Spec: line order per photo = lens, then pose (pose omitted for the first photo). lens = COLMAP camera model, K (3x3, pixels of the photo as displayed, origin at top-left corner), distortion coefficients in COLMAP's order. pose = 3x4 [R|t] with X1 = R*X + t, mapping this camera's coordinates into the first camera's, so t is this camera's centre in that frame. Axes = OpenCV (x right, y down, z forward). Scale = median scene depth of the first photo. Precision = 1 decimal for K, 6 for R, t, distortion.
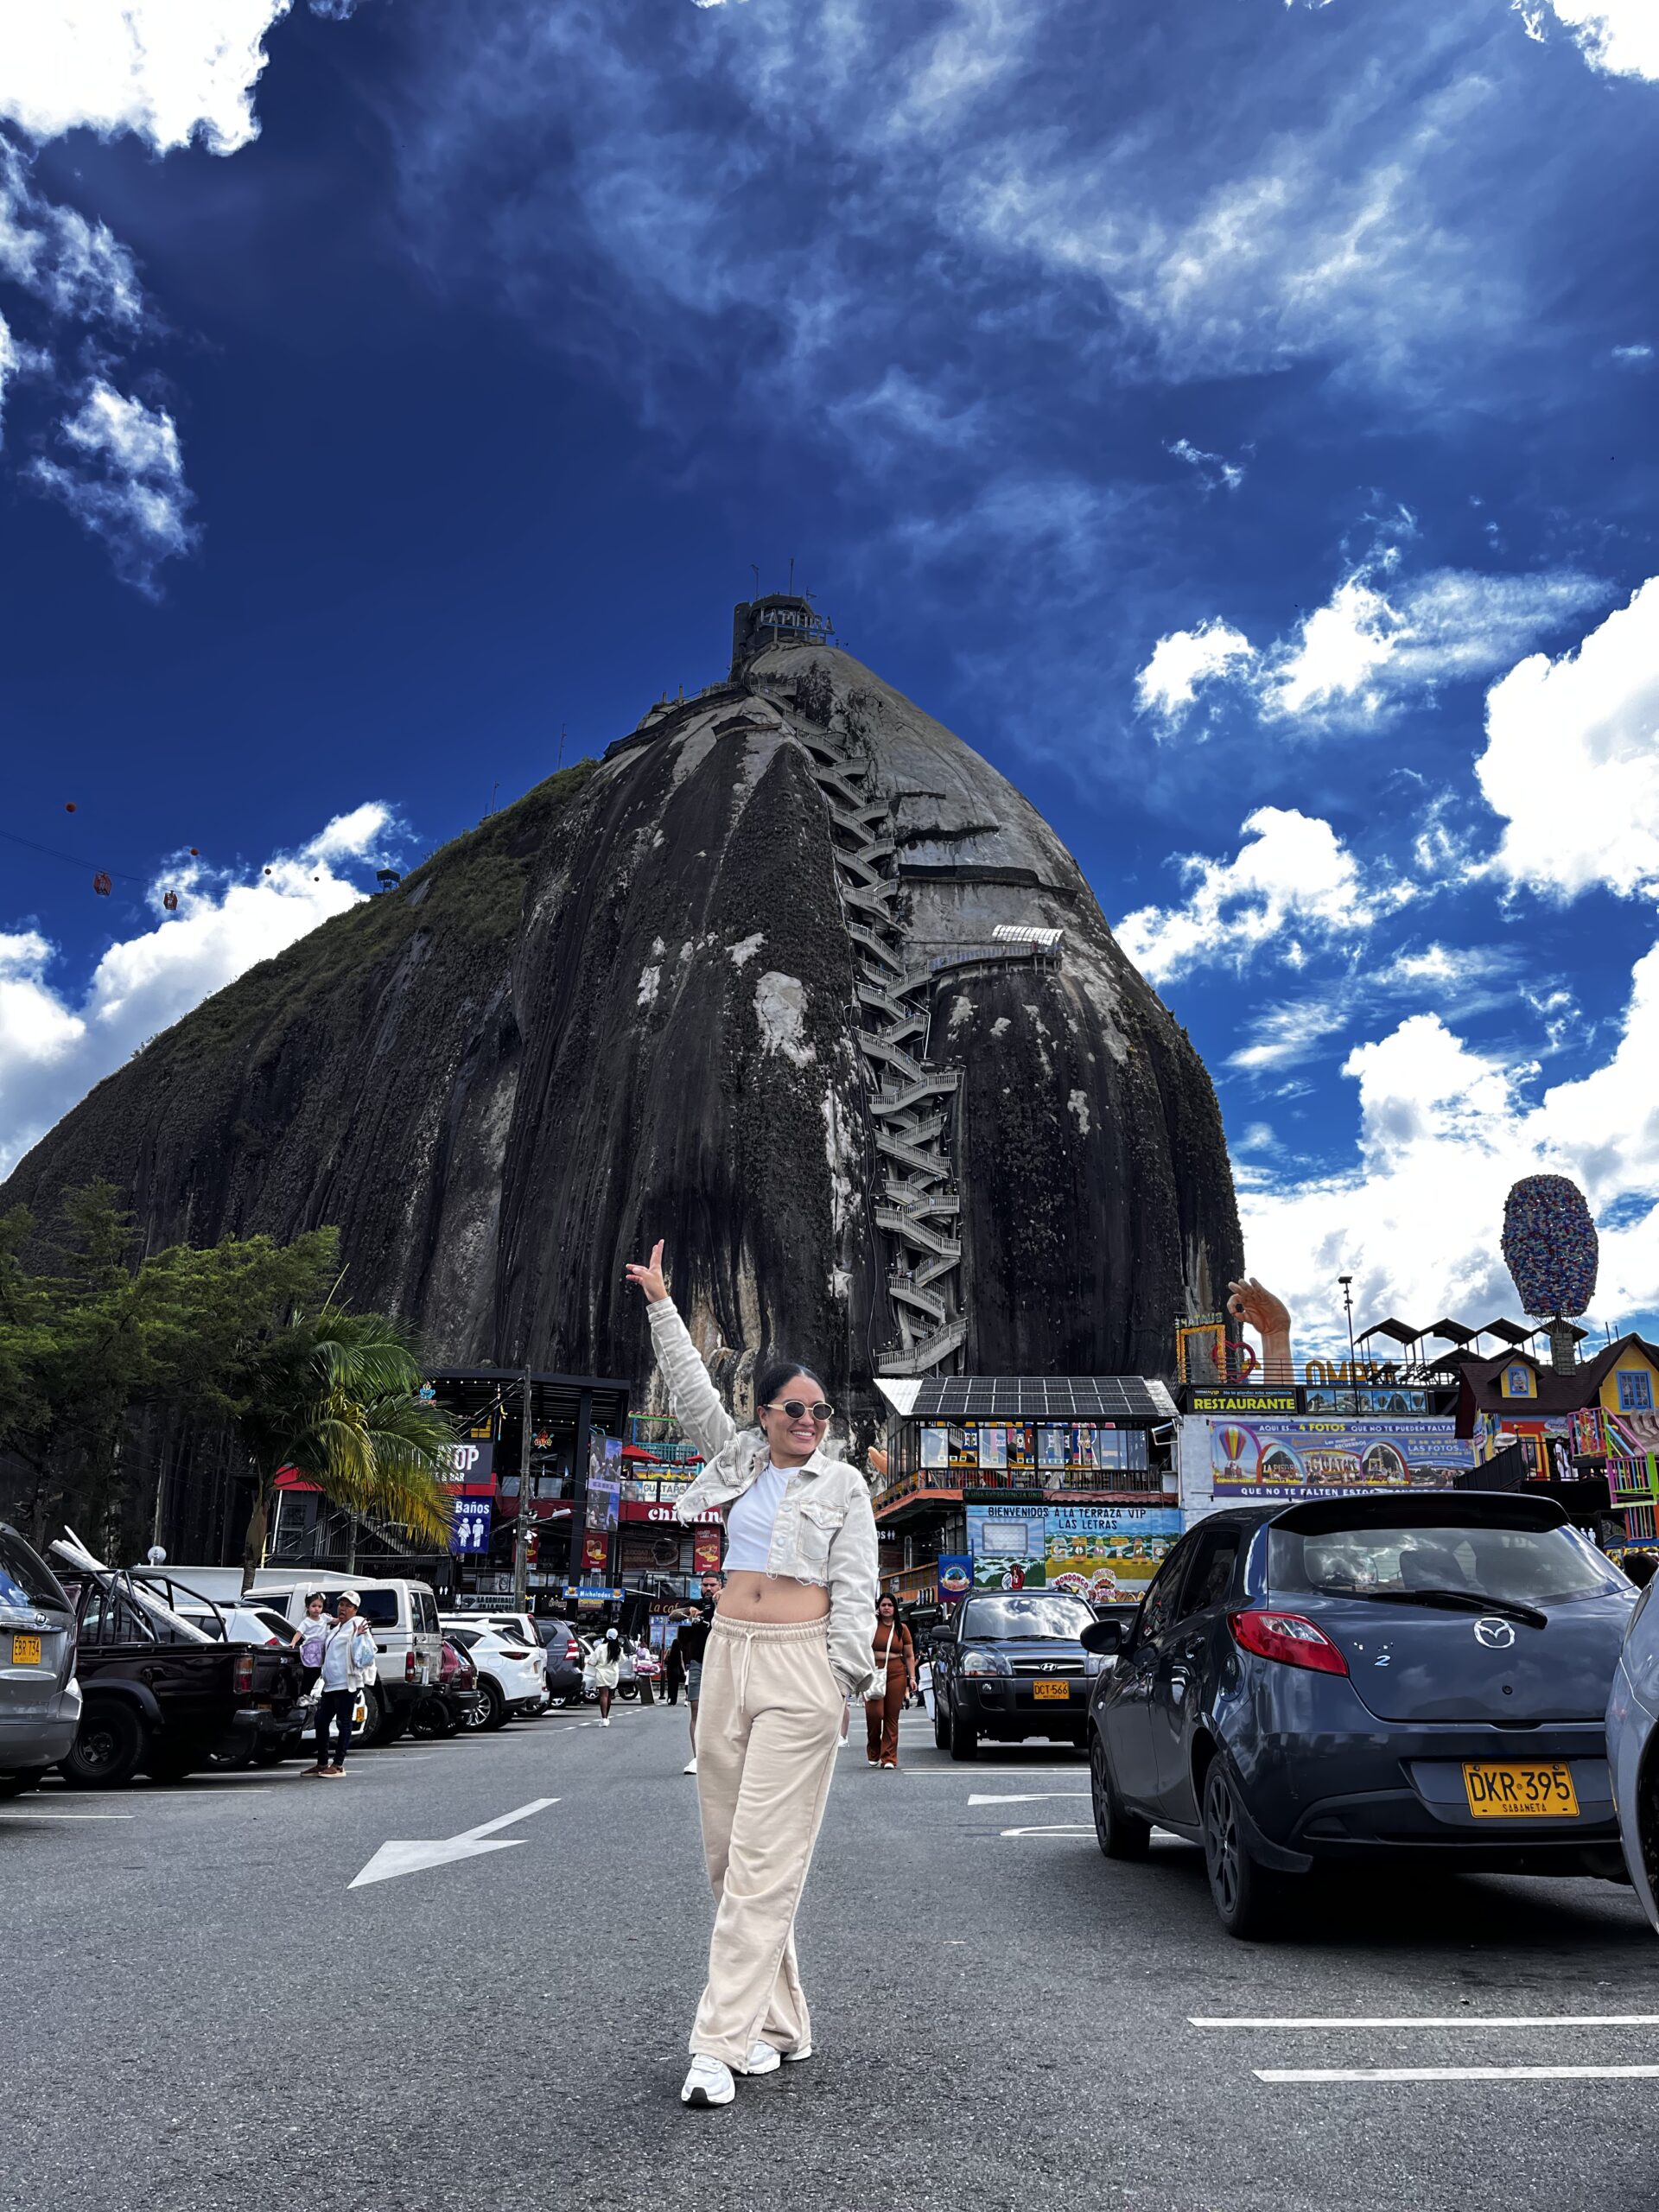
lens RADIAL K [[1675.4, 0, 812.2], [0, 1675.4, 1100.3], [0, 0, 1]] dist [0.080232, -0.051816]
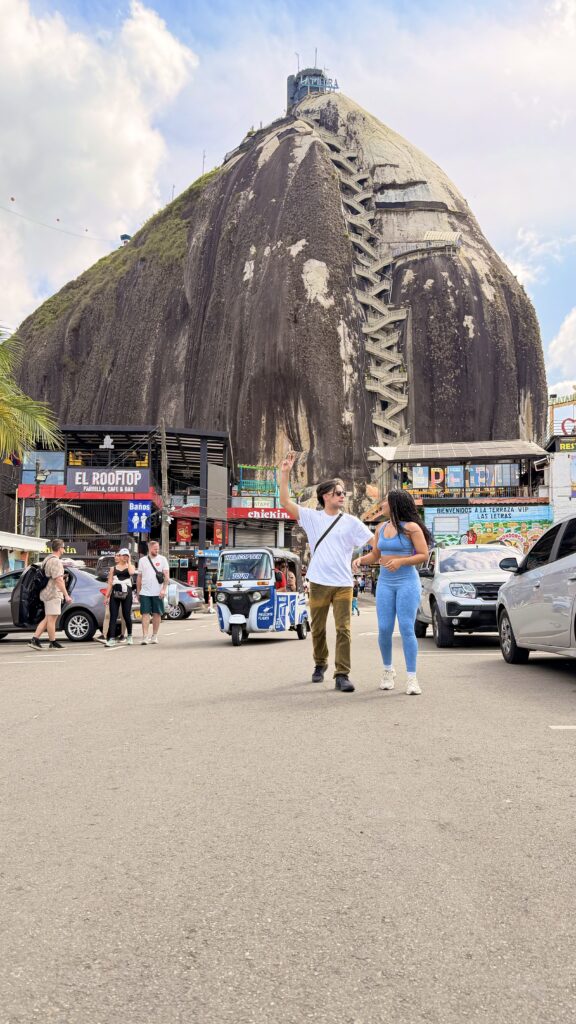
lens RADIAL K [[724.1, 0, 289.3], [0, 724.1, 525.7], [0, 0, 1]] dist [0.094619, -0.168376]
pose [[0.997870, -0.019695, -0.062188, -0.002181], [0.033123, 0.974270, 0.222937, 0.034829], [0.056198, -0.224522, 0.972847, 0.099967]]
